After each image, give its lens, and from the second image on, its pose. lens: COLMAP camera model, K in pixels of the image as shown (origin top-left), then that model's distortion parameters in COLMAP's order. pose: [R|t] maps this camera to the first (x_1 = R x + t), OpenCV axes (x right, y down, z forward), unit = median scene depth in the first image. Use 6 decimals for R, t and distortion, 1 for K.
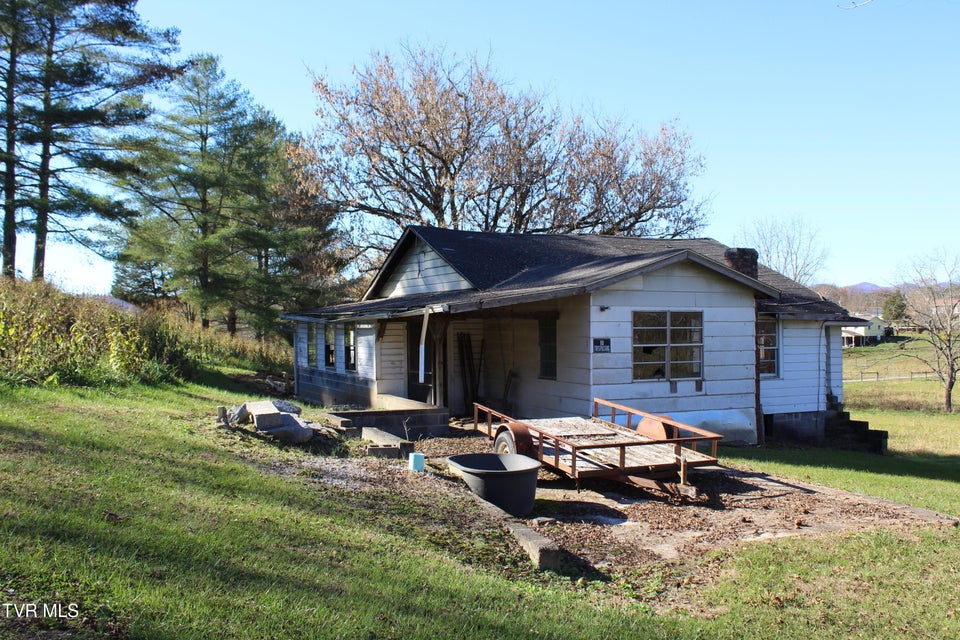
lens RADIAL K [[939.5, 0, 484.4], [0, 939.5, 318.0], [0, 0, 1]] dist [-0.146314, 0.162963]
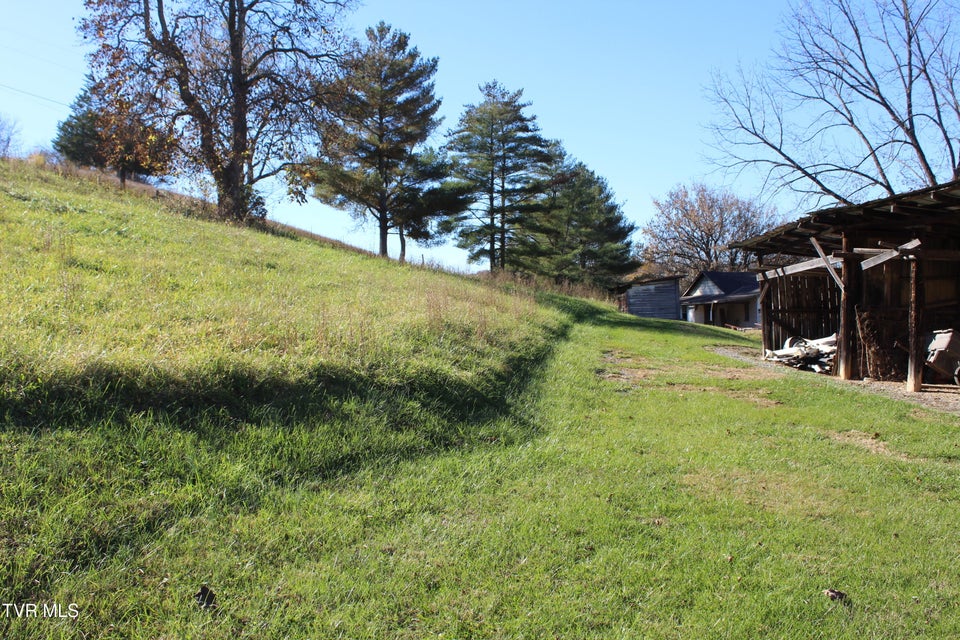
lens RADIAL K [[939.5, 0, 484.4], [0, 939.5, 318.0], [0, 0, 1]] dist [-0.146314, 0.162963]
pose [[0.964704, -0.009586, -0.263164, 0.026482], [0.015246, 0.999694, 0.019475, -0.020721], [0.262896, -0.022800, 0.964555, -1.874268]]
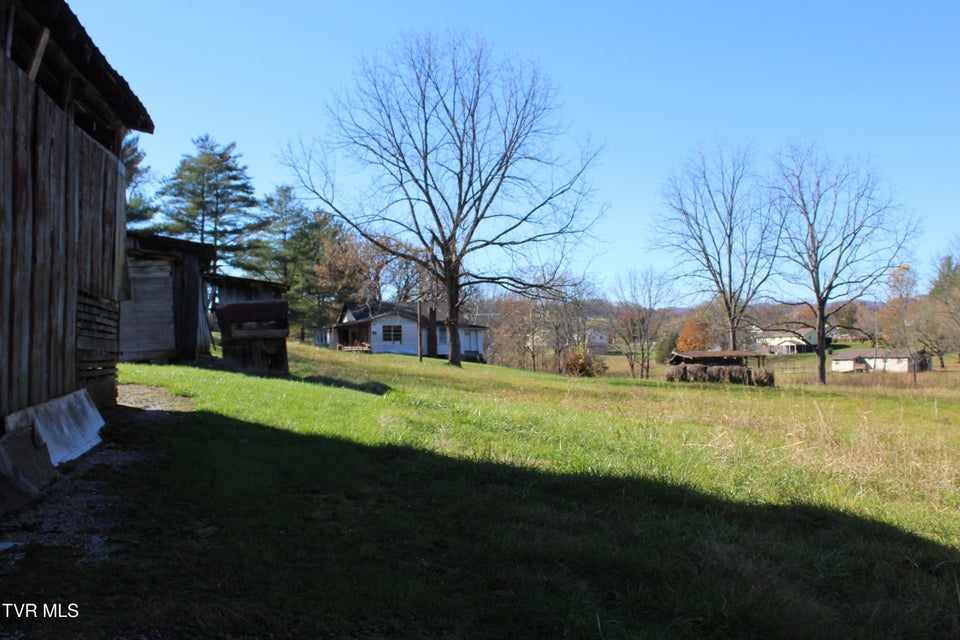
lens RADIAL K [[939.5, 0, 484.4], [0, 939.5, 318.0], [0, 0, 1]] dist [-0.146314, 0.162963]
pose [[0.996450, -0.015378, -0.082772, 0.689103], [0.013639, 0.999675, -0.021532, 0.040760], [0.083076, 0.020326, 0.996336, -2.298642]]
